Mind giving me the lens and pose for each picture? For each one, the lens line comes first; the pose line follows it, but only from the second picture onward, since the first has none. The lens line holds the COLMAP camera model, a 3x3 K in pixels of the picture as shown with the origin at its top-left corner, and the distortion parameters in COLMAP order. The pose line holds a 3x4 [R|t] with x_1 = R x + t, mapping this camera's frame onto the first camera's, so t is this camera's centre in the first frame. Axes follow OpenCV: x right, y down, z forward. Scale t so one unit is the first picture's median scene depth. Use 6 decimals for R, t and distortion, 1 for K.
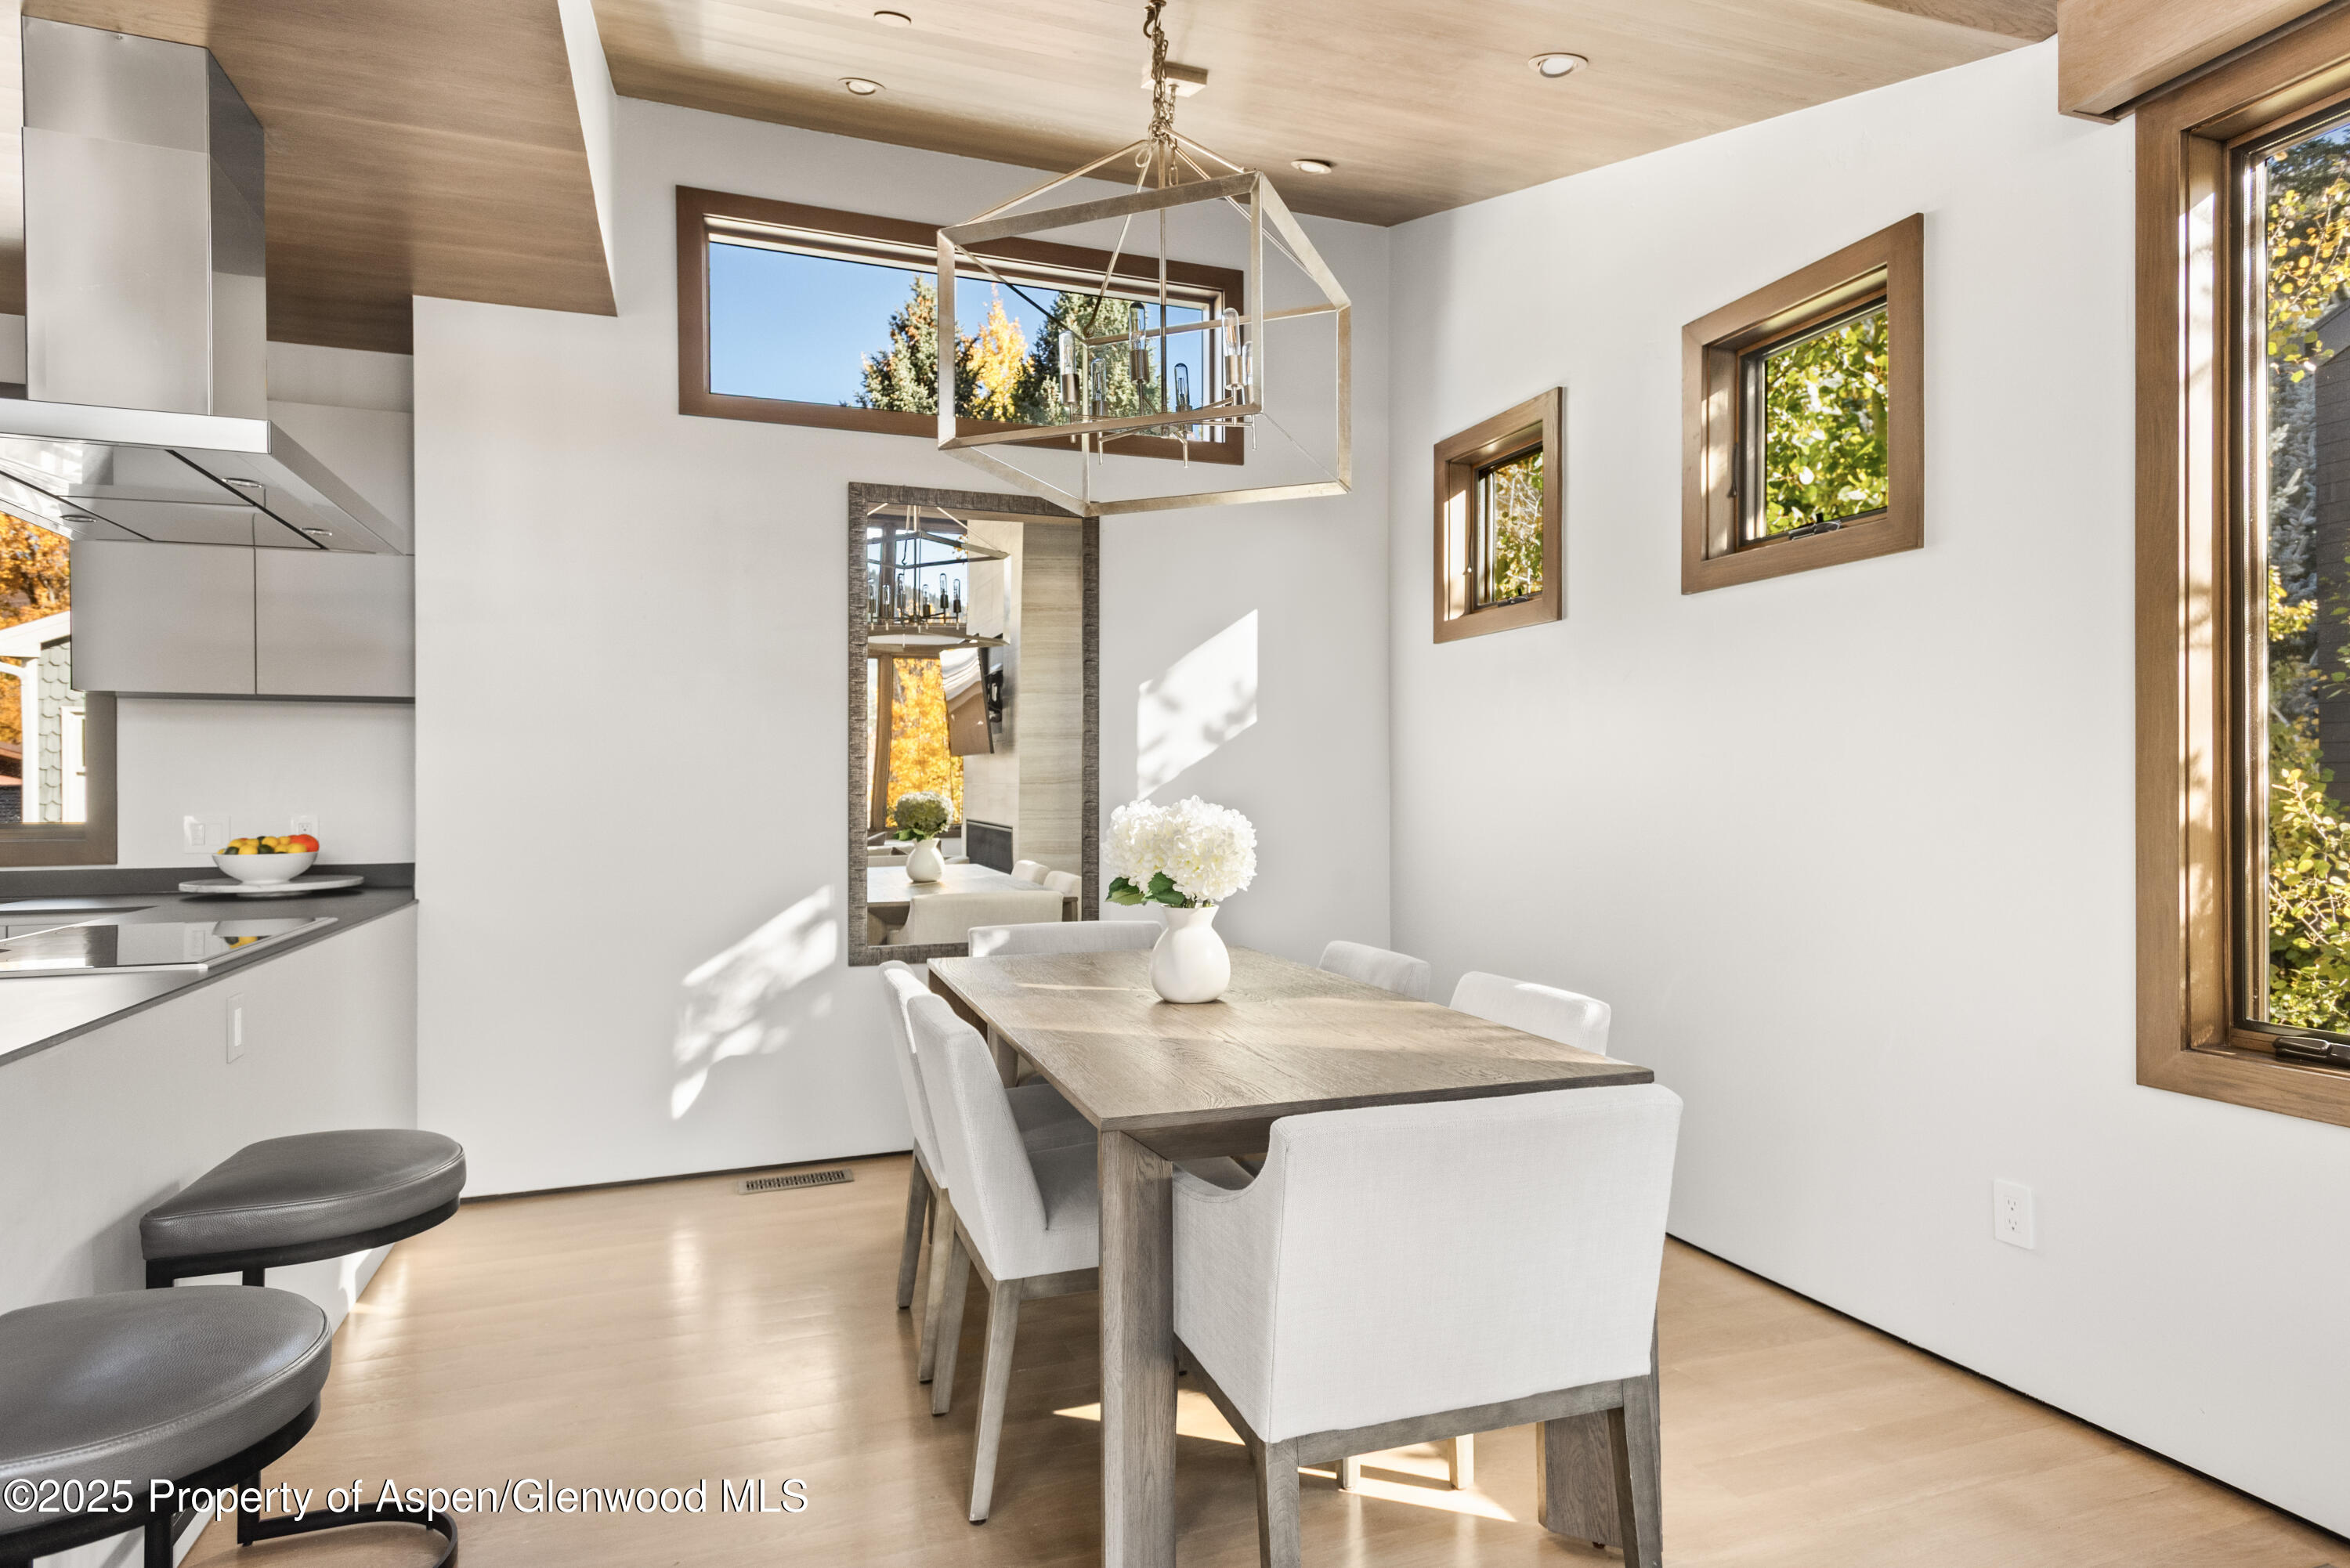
lens RADIAL K [[1295.2, 0, 1189.9], [0, 1295.2, 788.9], [0, 0, 1]] dist [0.015112, -0.001748]
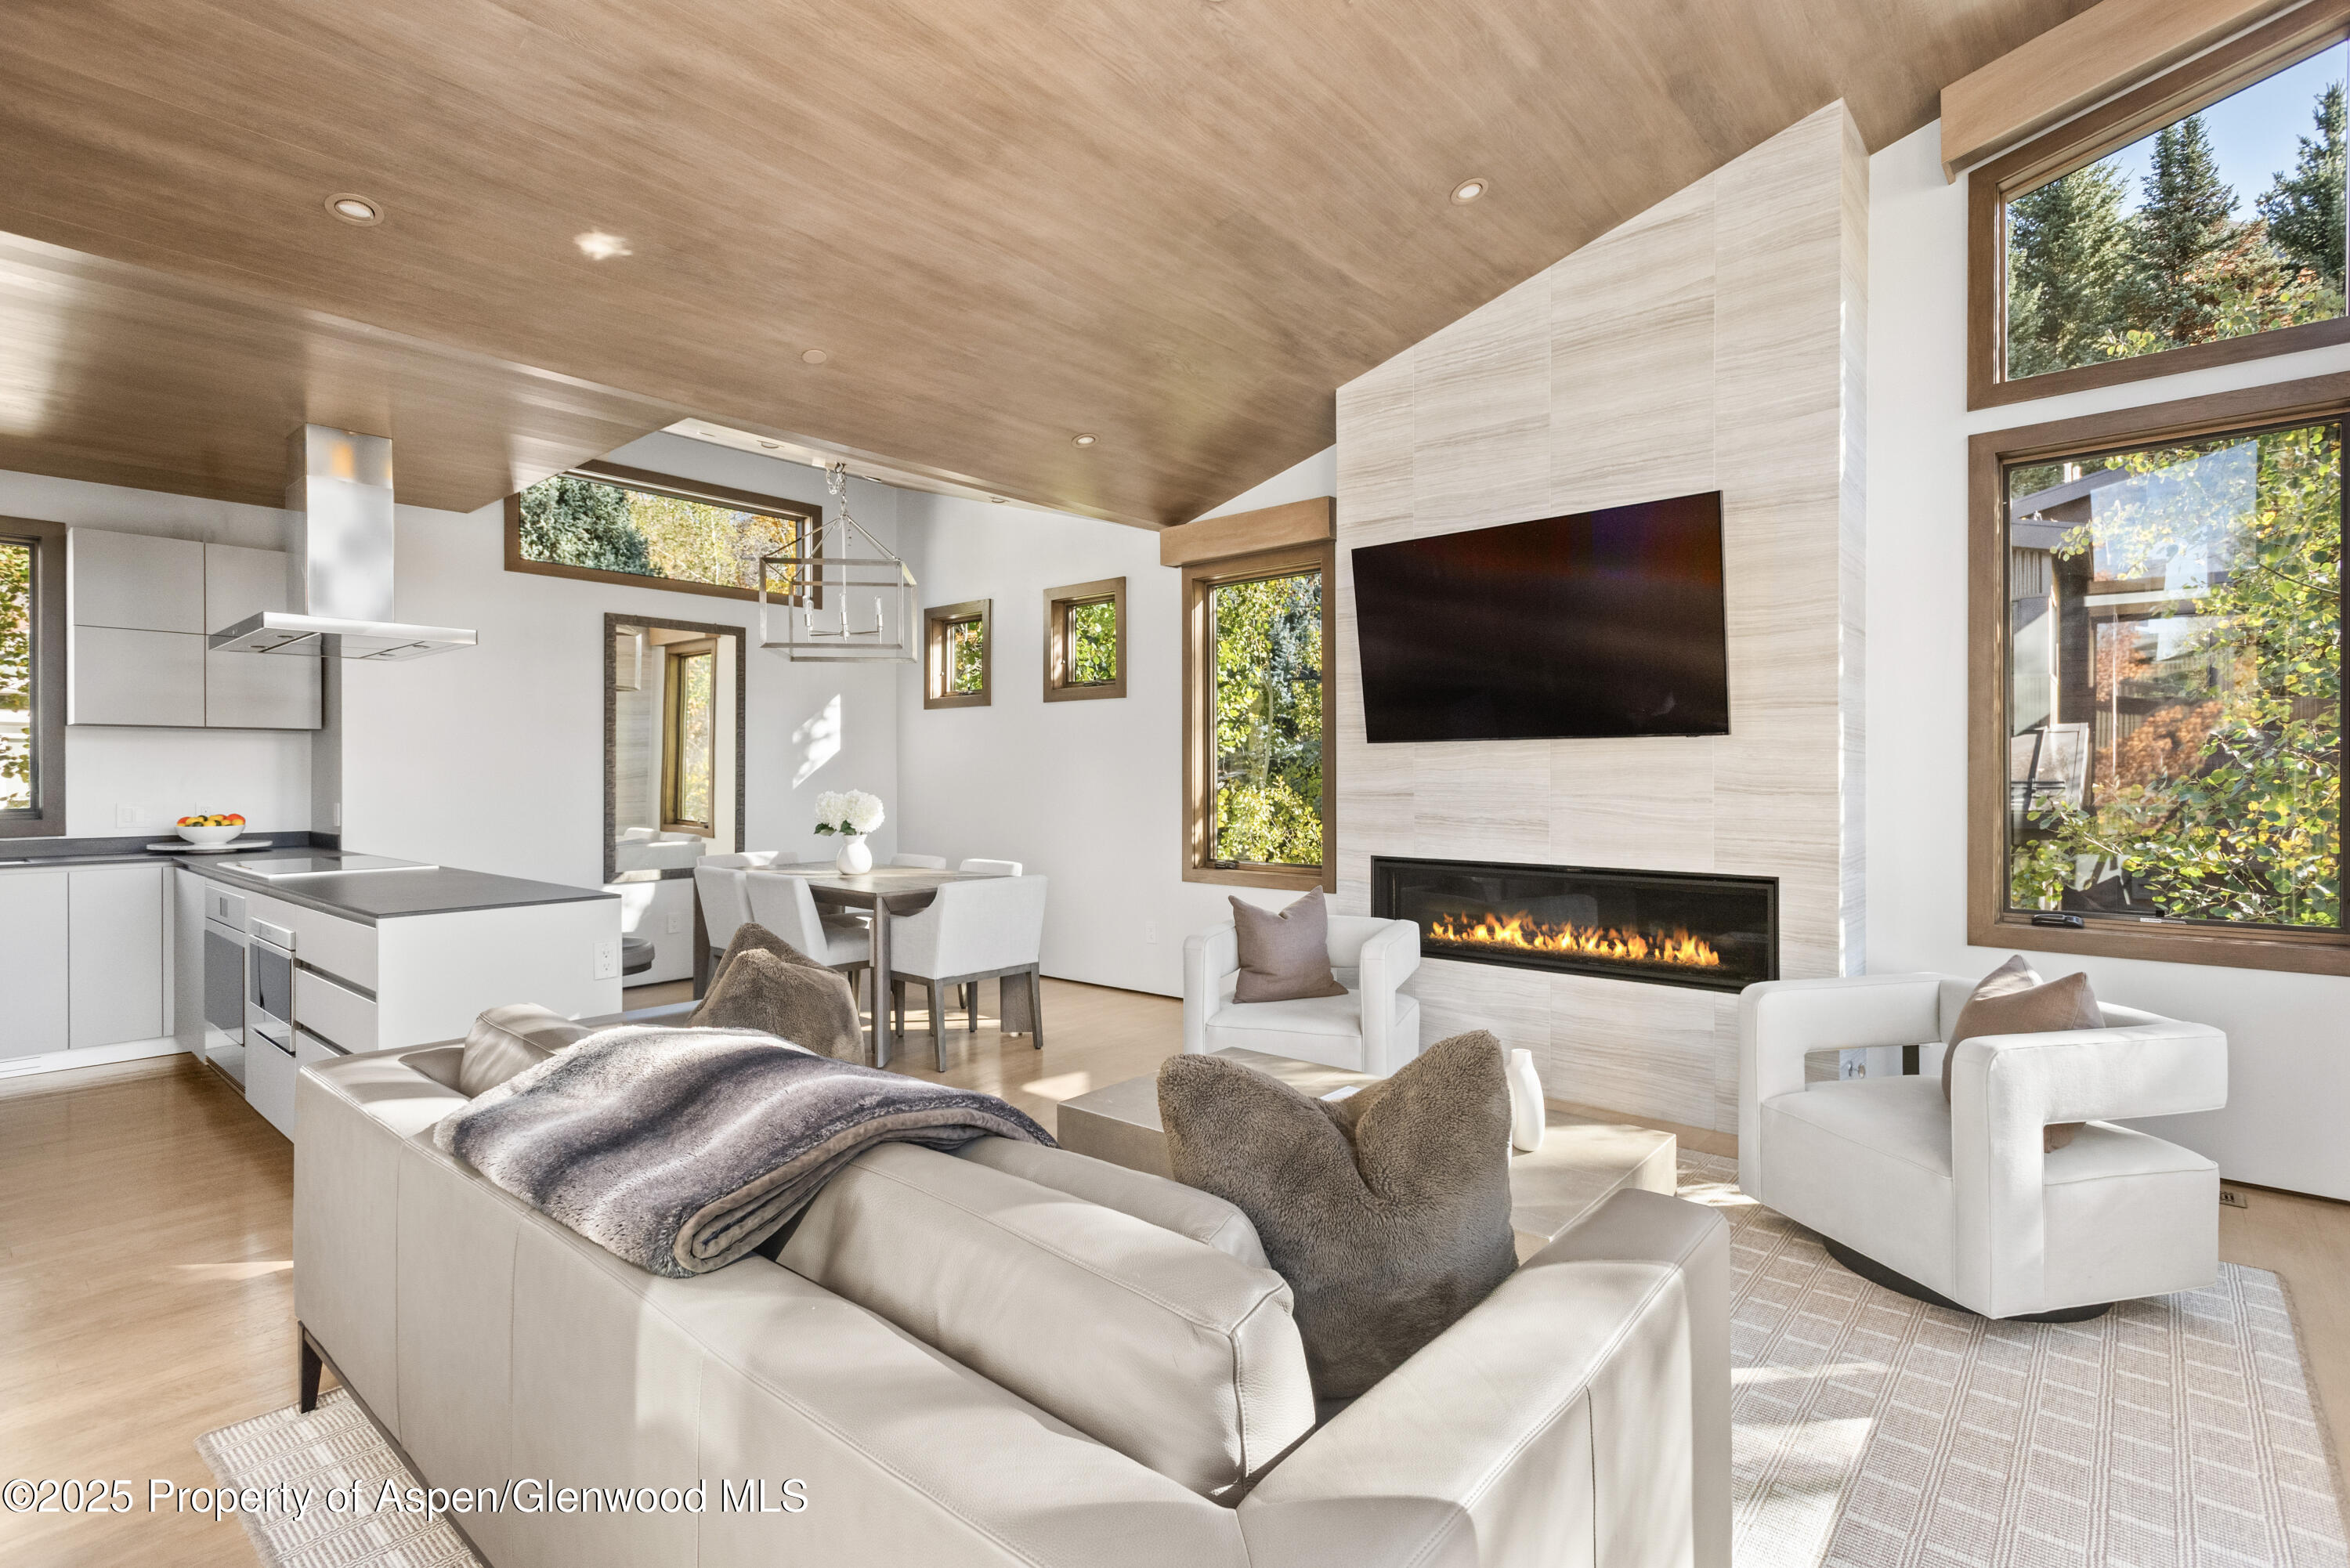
lens RADIAL K [[1107.7, 0, 1175.0], [0, 1107.7, 784.0], [0, 0, 1]] dist [-0.009839, 0.000474]
pose [[0.882841, -0.002412, 0.469667, -0.330357], [-0.001821, 0.999962, 0.008558, -0.017053], [-0.469669, -0.008411, 0.882802, -0.825770]]
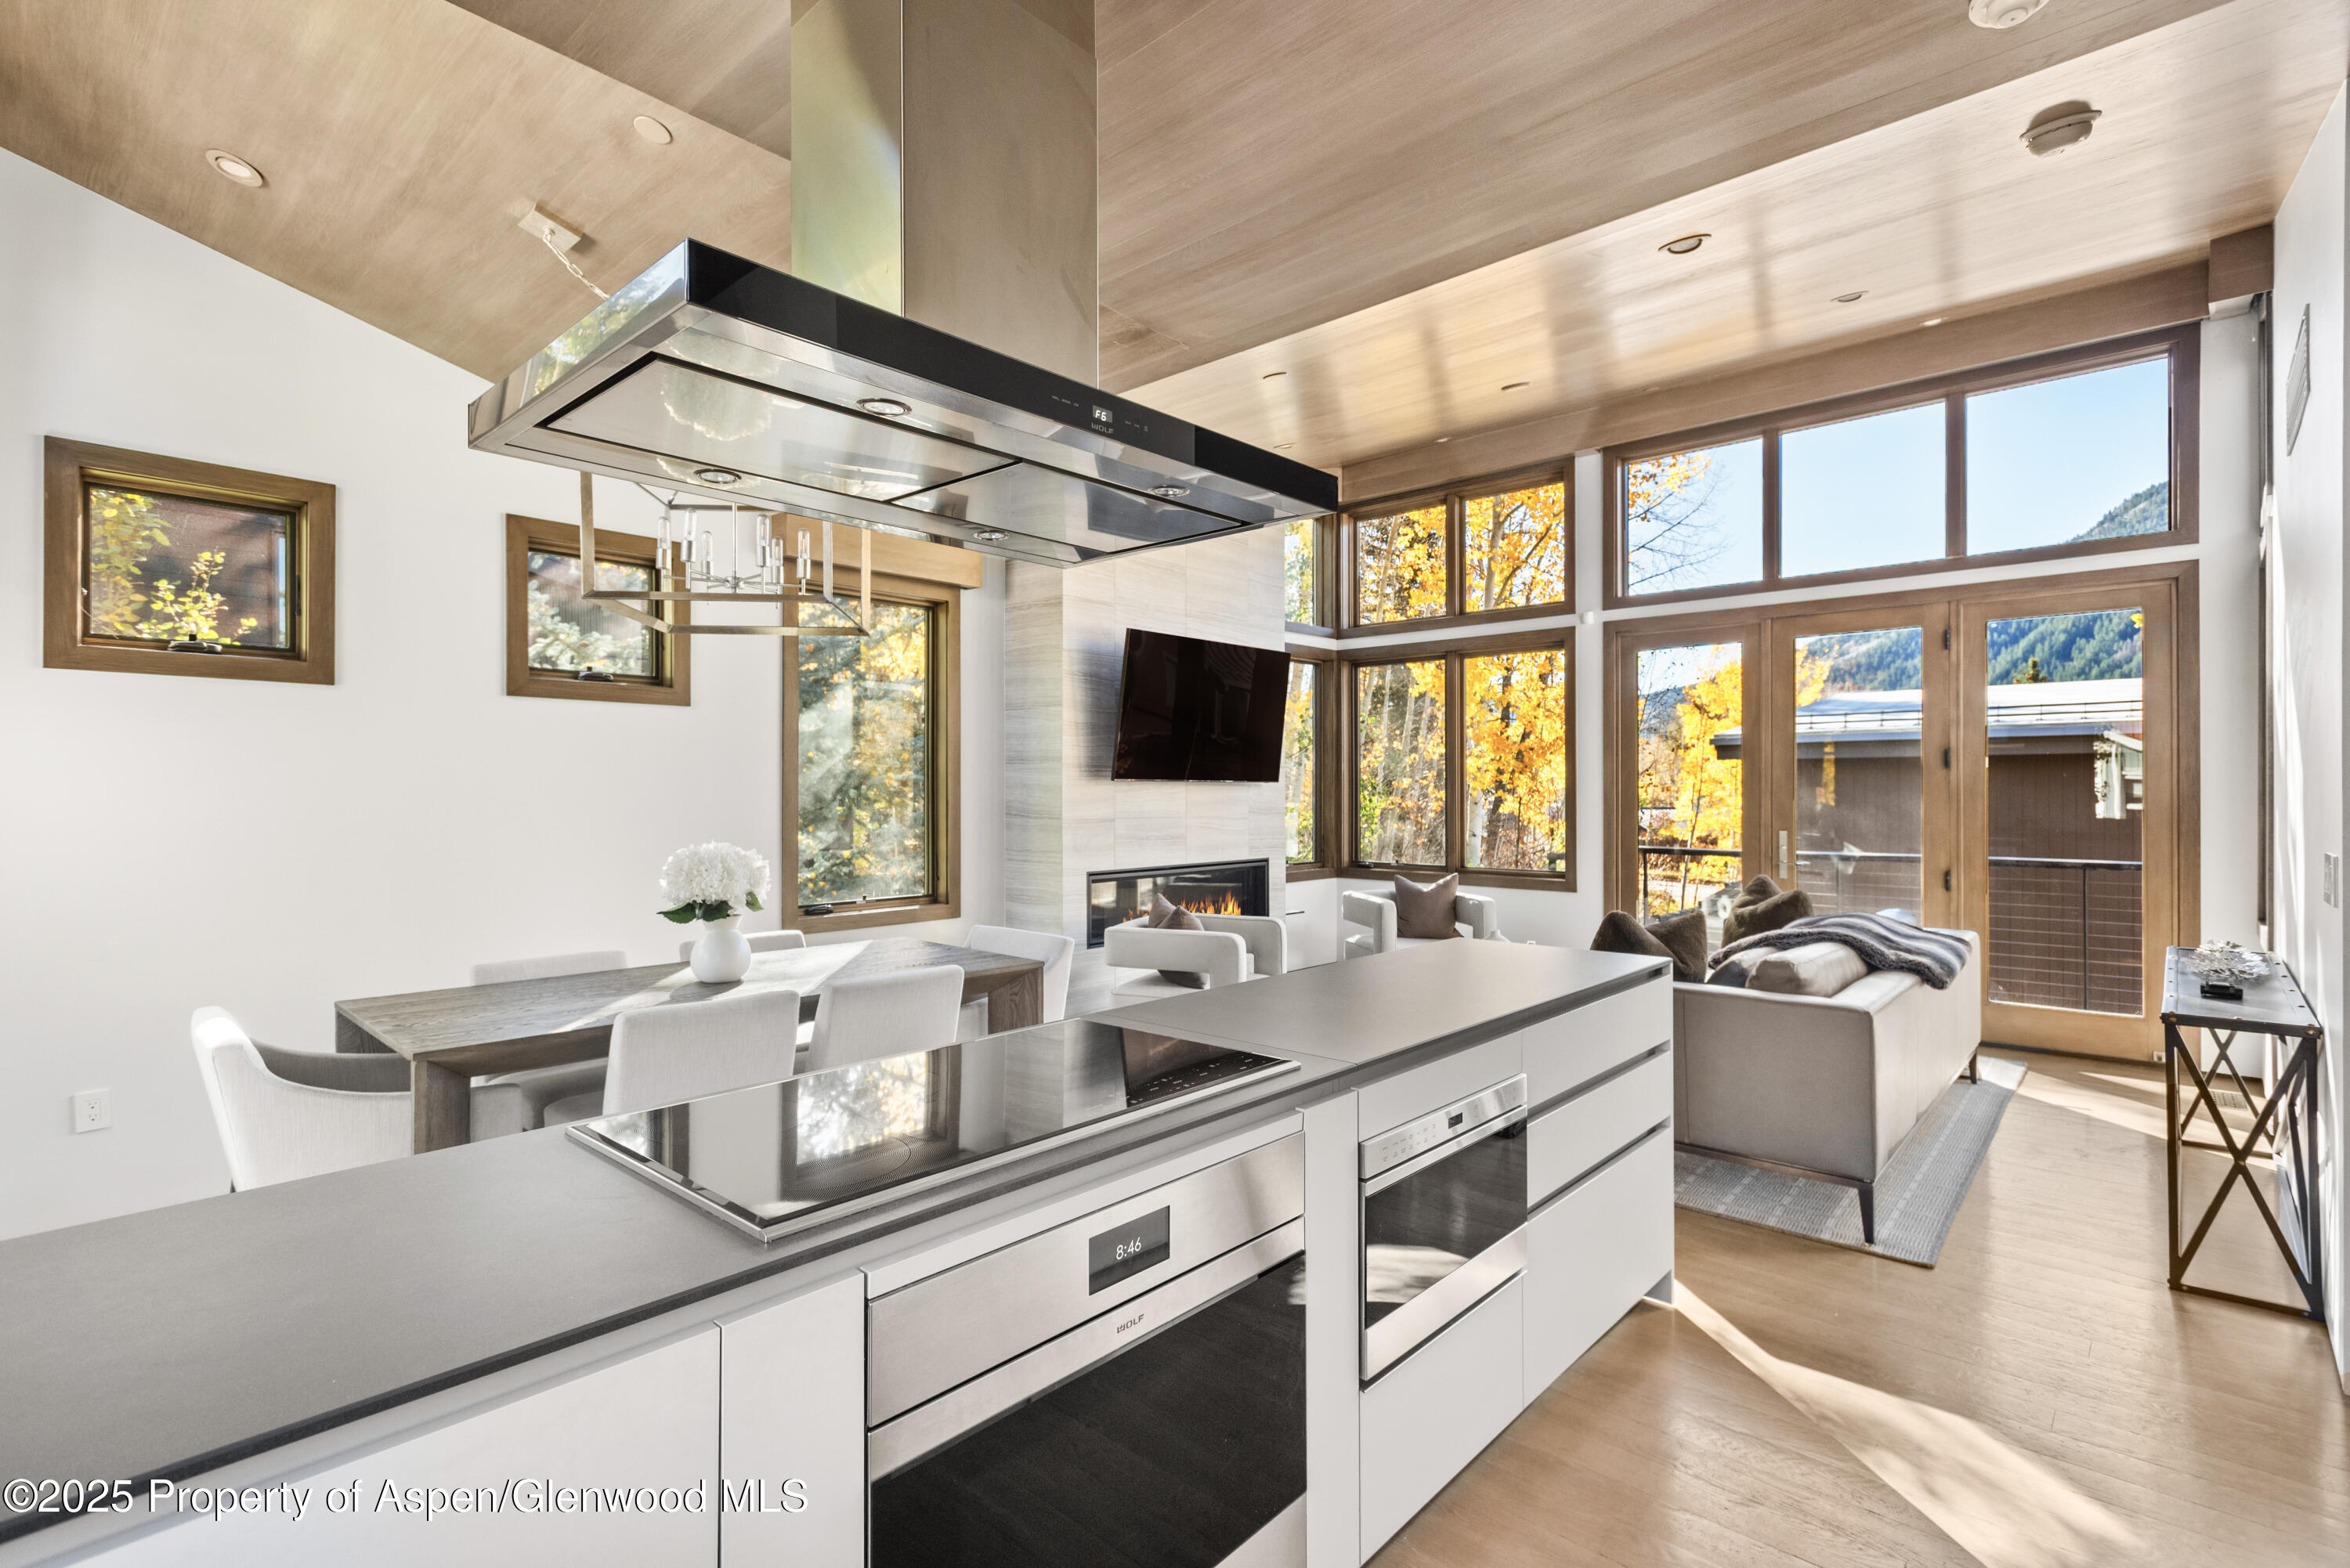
lens RADIAL K [[1107.7, 0, 1175.0], [0, 1107.7, 784.0], [0, 0, 1]] dist [-0.009839, 0.000474]
pose [[-0.459805, 0.011171, 0.887949, -0.975724], [0.003502, 0.999936, -0.010766, -0.031091], [-0.888013, -0.001840, -0.459815, 0.824933]]
